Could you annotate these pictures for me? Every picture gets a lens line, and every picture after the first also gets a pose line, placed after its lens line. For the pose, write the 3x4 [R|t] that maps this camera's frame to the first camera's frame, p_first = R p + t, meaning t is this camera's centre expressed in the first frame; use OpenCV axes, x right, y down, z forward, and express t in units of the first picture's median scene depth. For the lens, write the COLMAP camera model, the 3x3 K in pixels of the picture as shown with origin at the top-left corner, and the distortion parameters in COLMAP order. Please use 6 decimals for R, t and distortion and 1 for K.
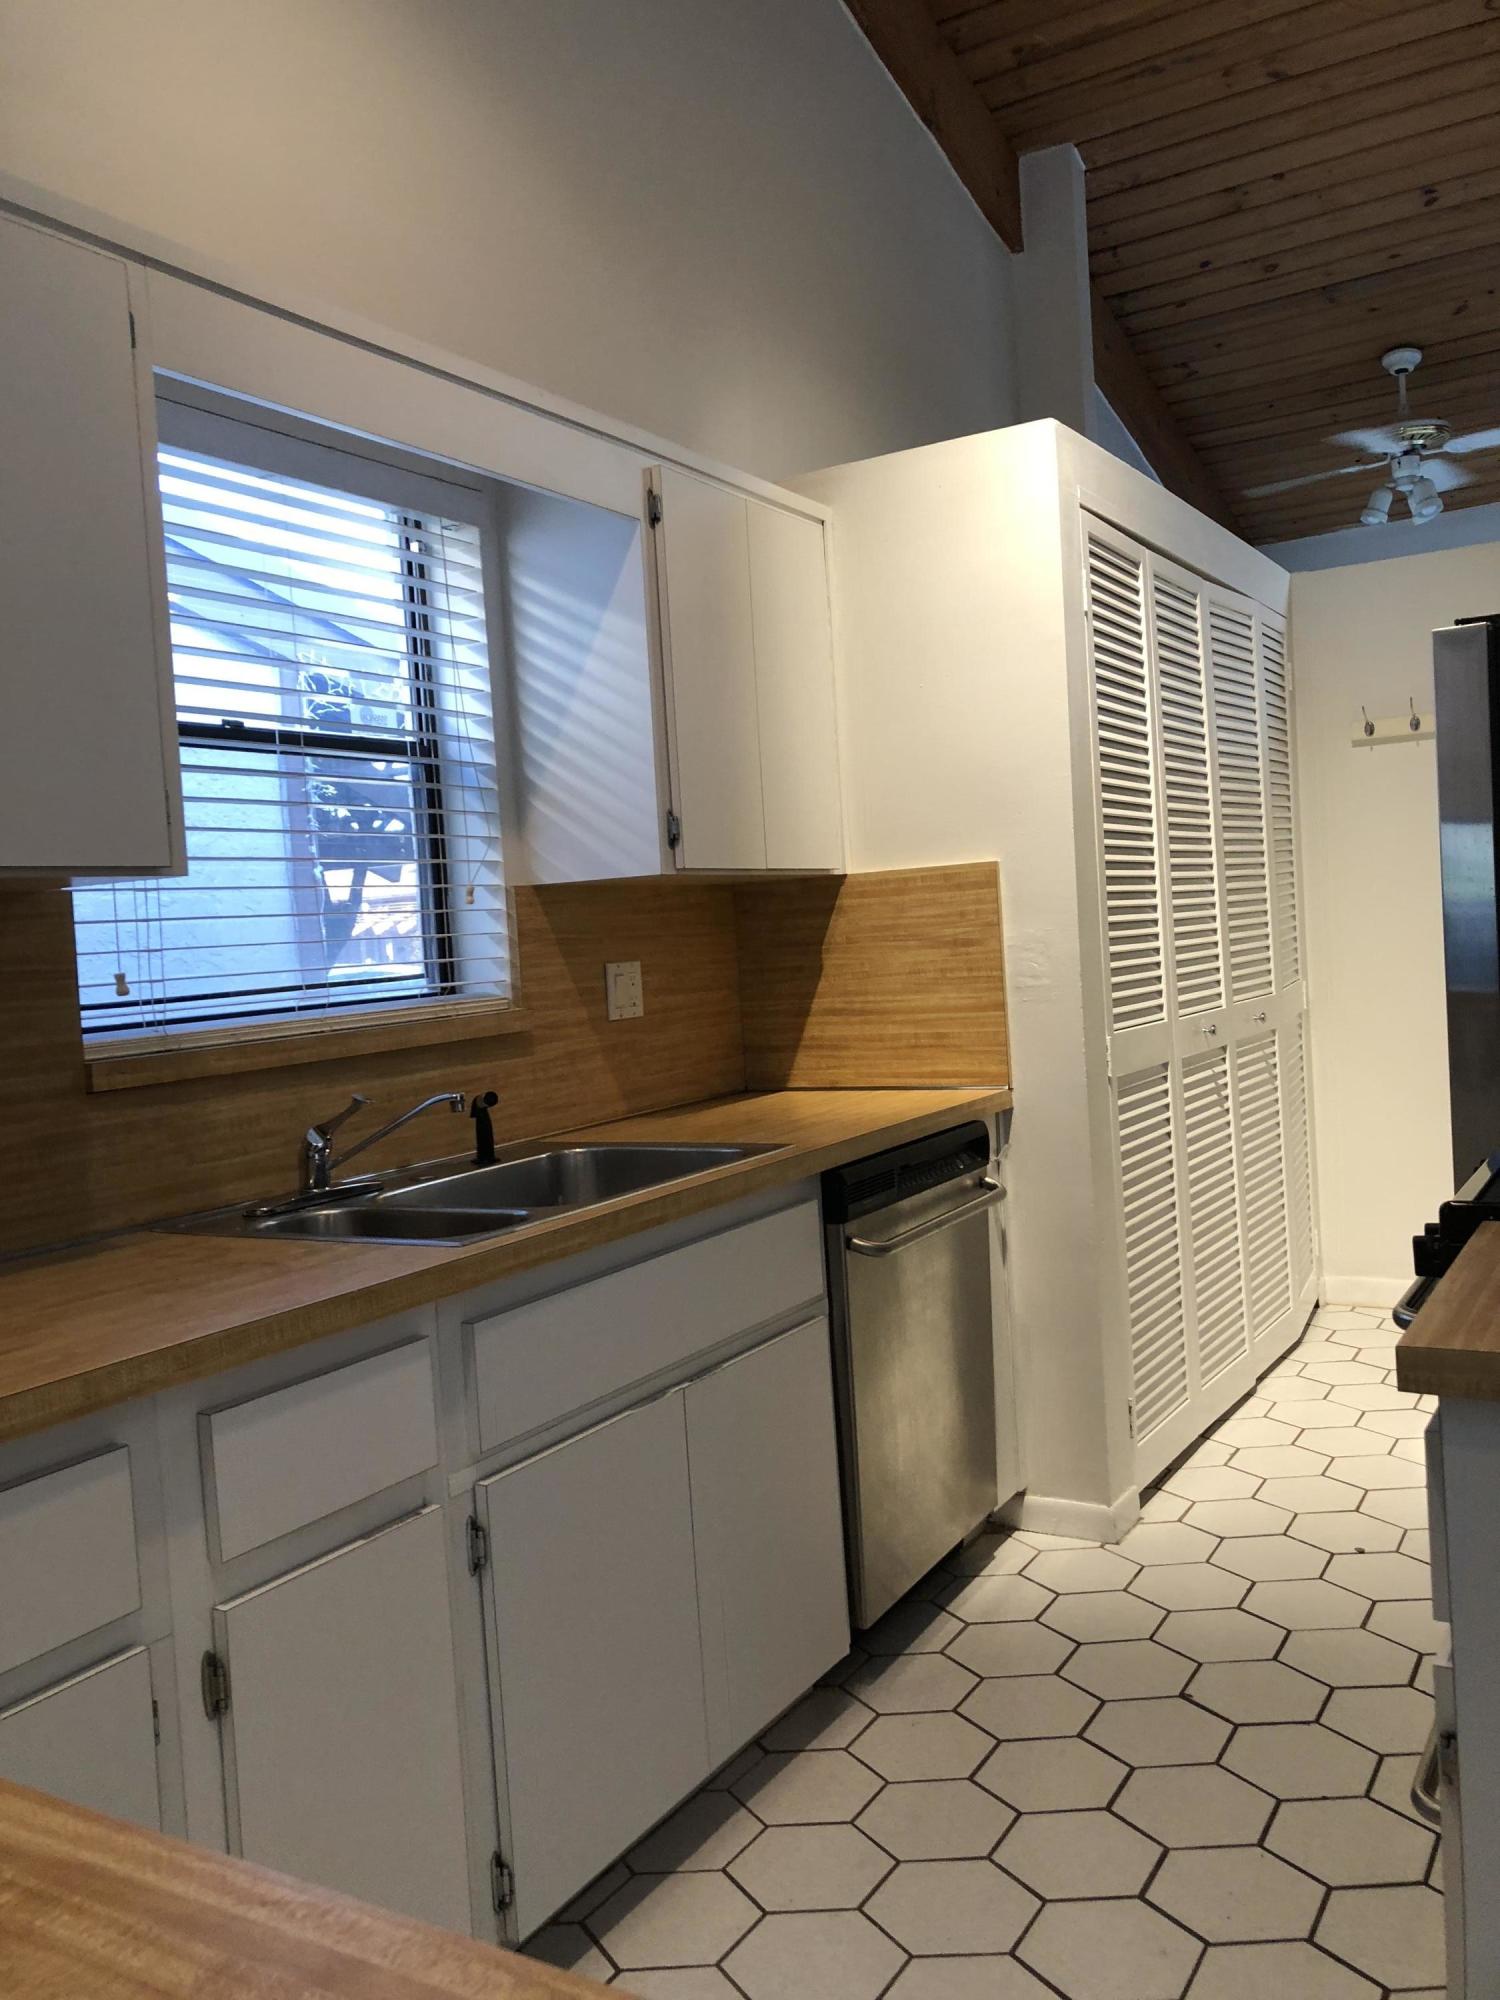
lens RADIAL K [[1640.0, 0, 754.3], [0, 1640.0, 1002.5], [0, 0, 1]] dist [0.032863, -0.032284]
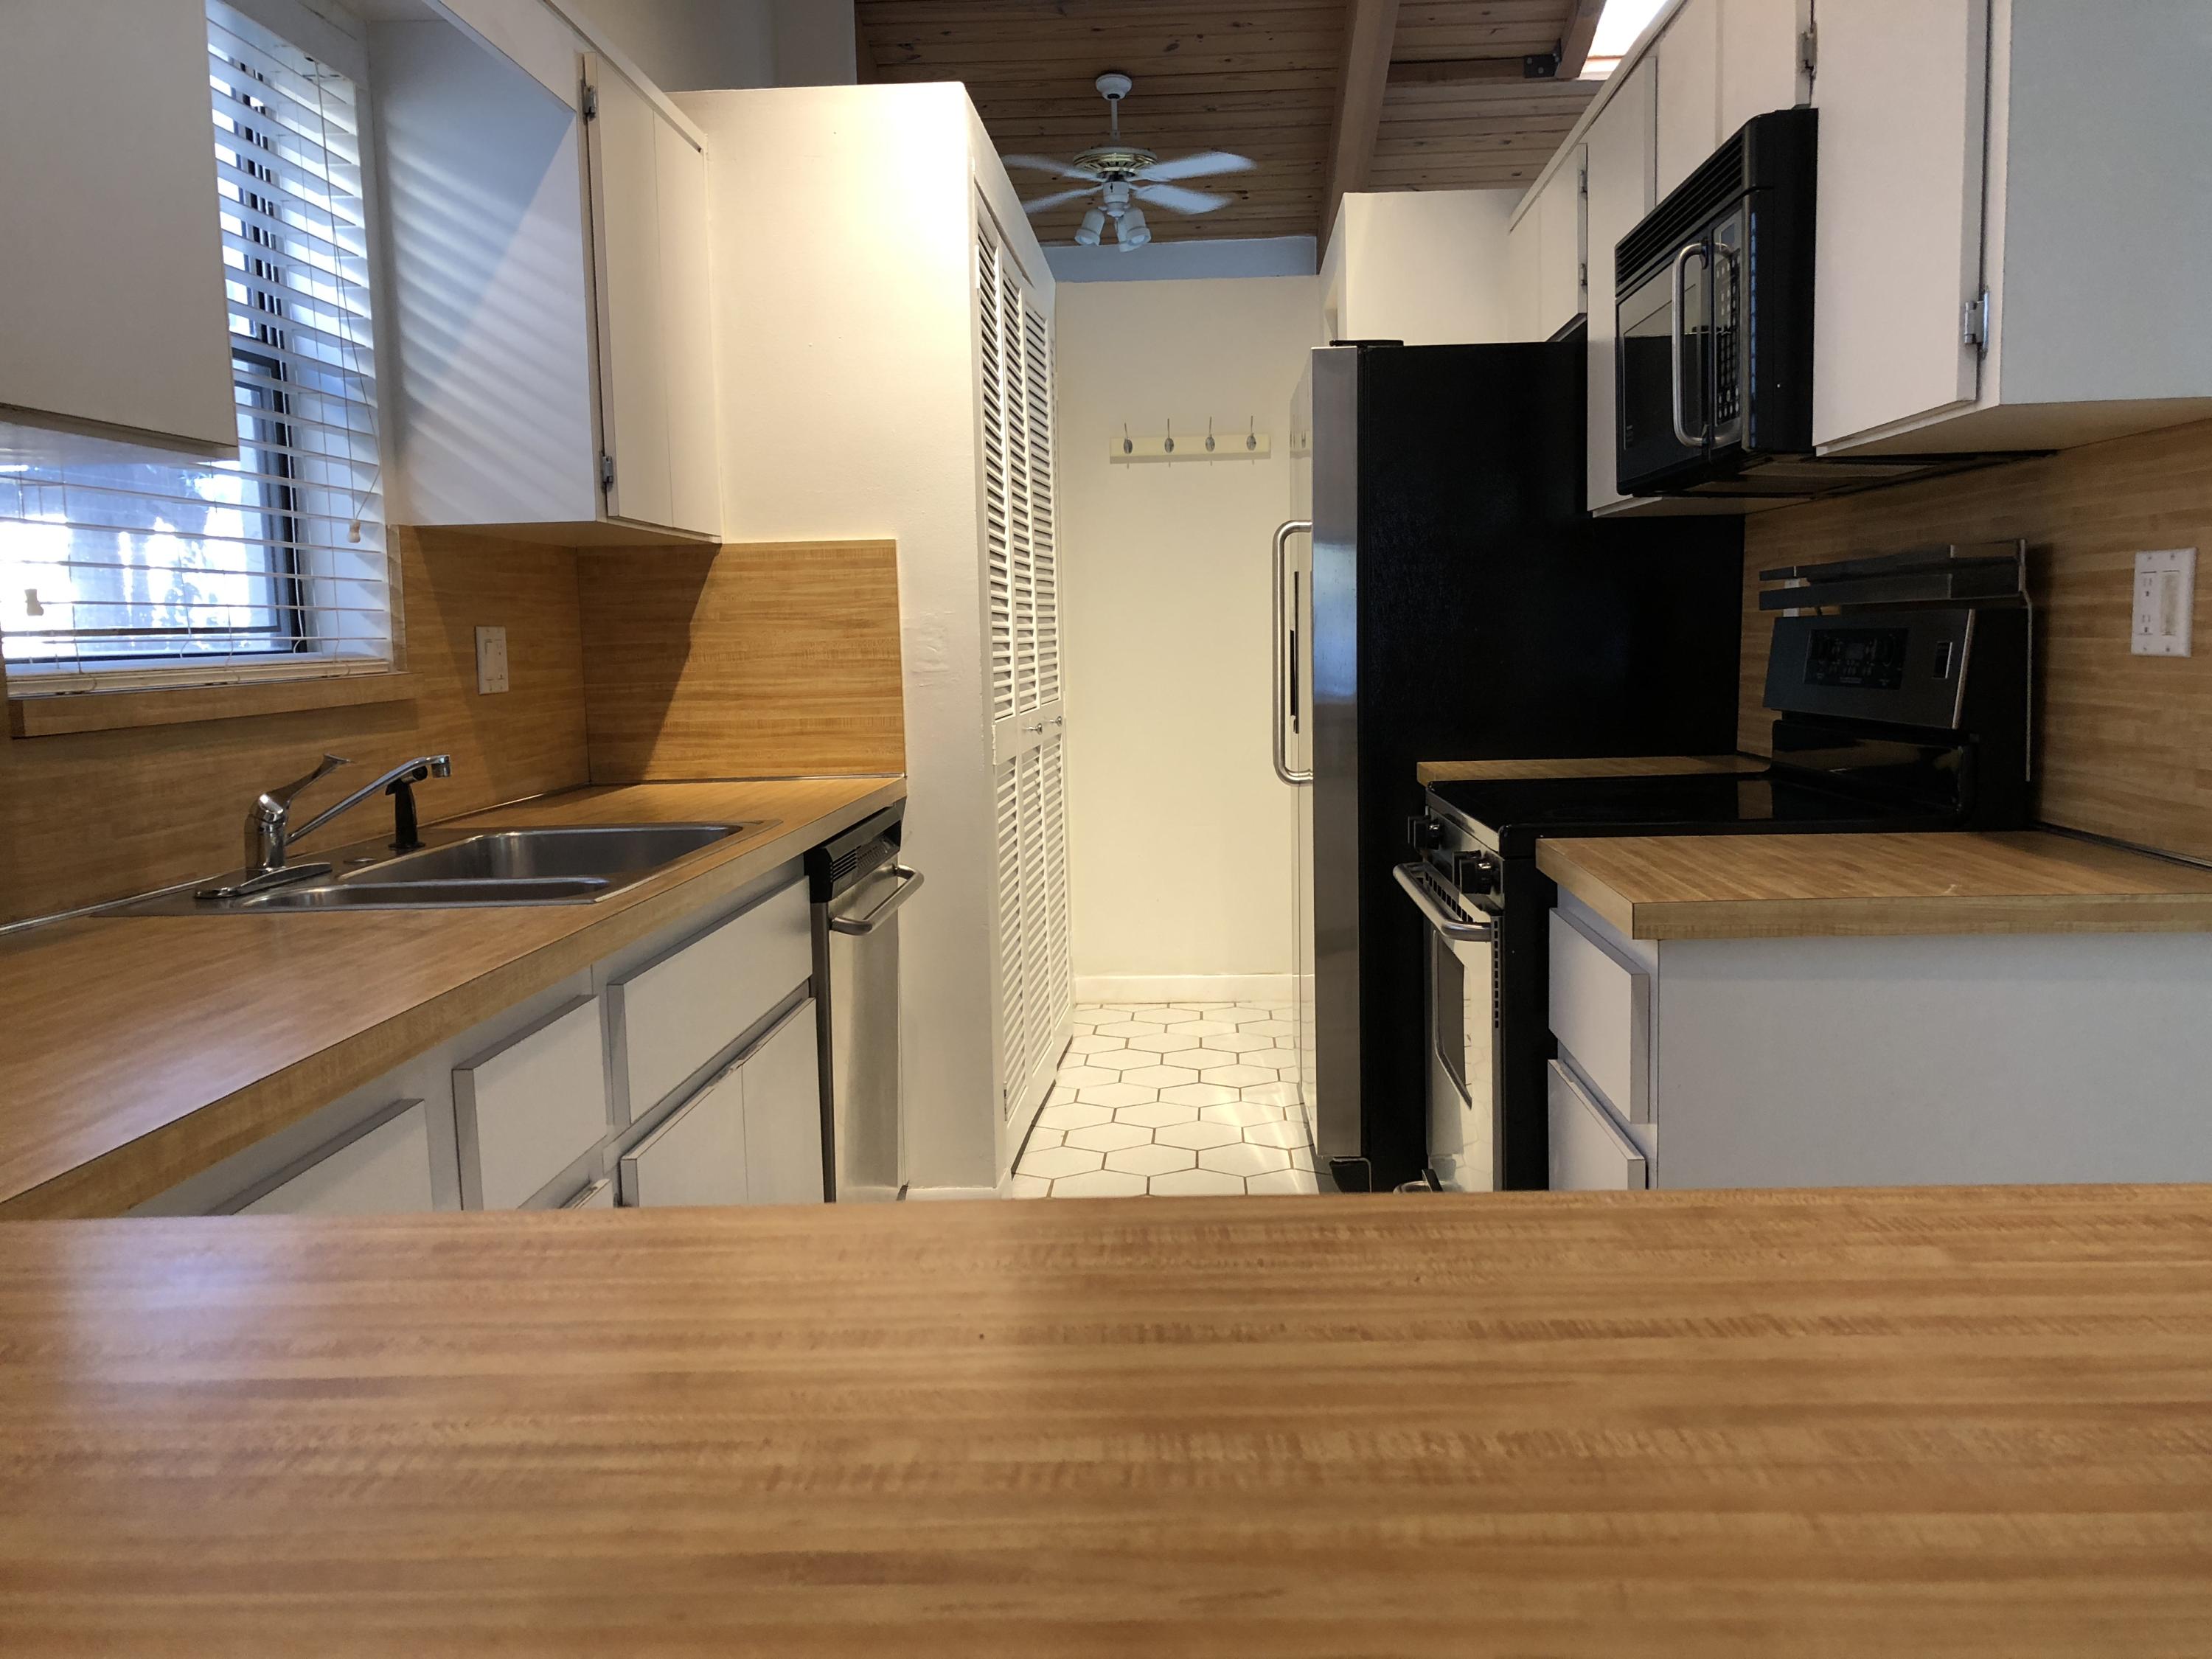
lens RADIAL K [[1813.8, 0, 1177.0], [0, 1813.8, 812.1], [0, 0, 1]] dist [0.032863, -0.032284]
pose [[0.870352, -0.008322, 0.492360, -0.234144], [-0.008228, 0.999472, 0.031437, 0.038832], [-0.492362, -0.031412, 0.869824, -0.009919]]
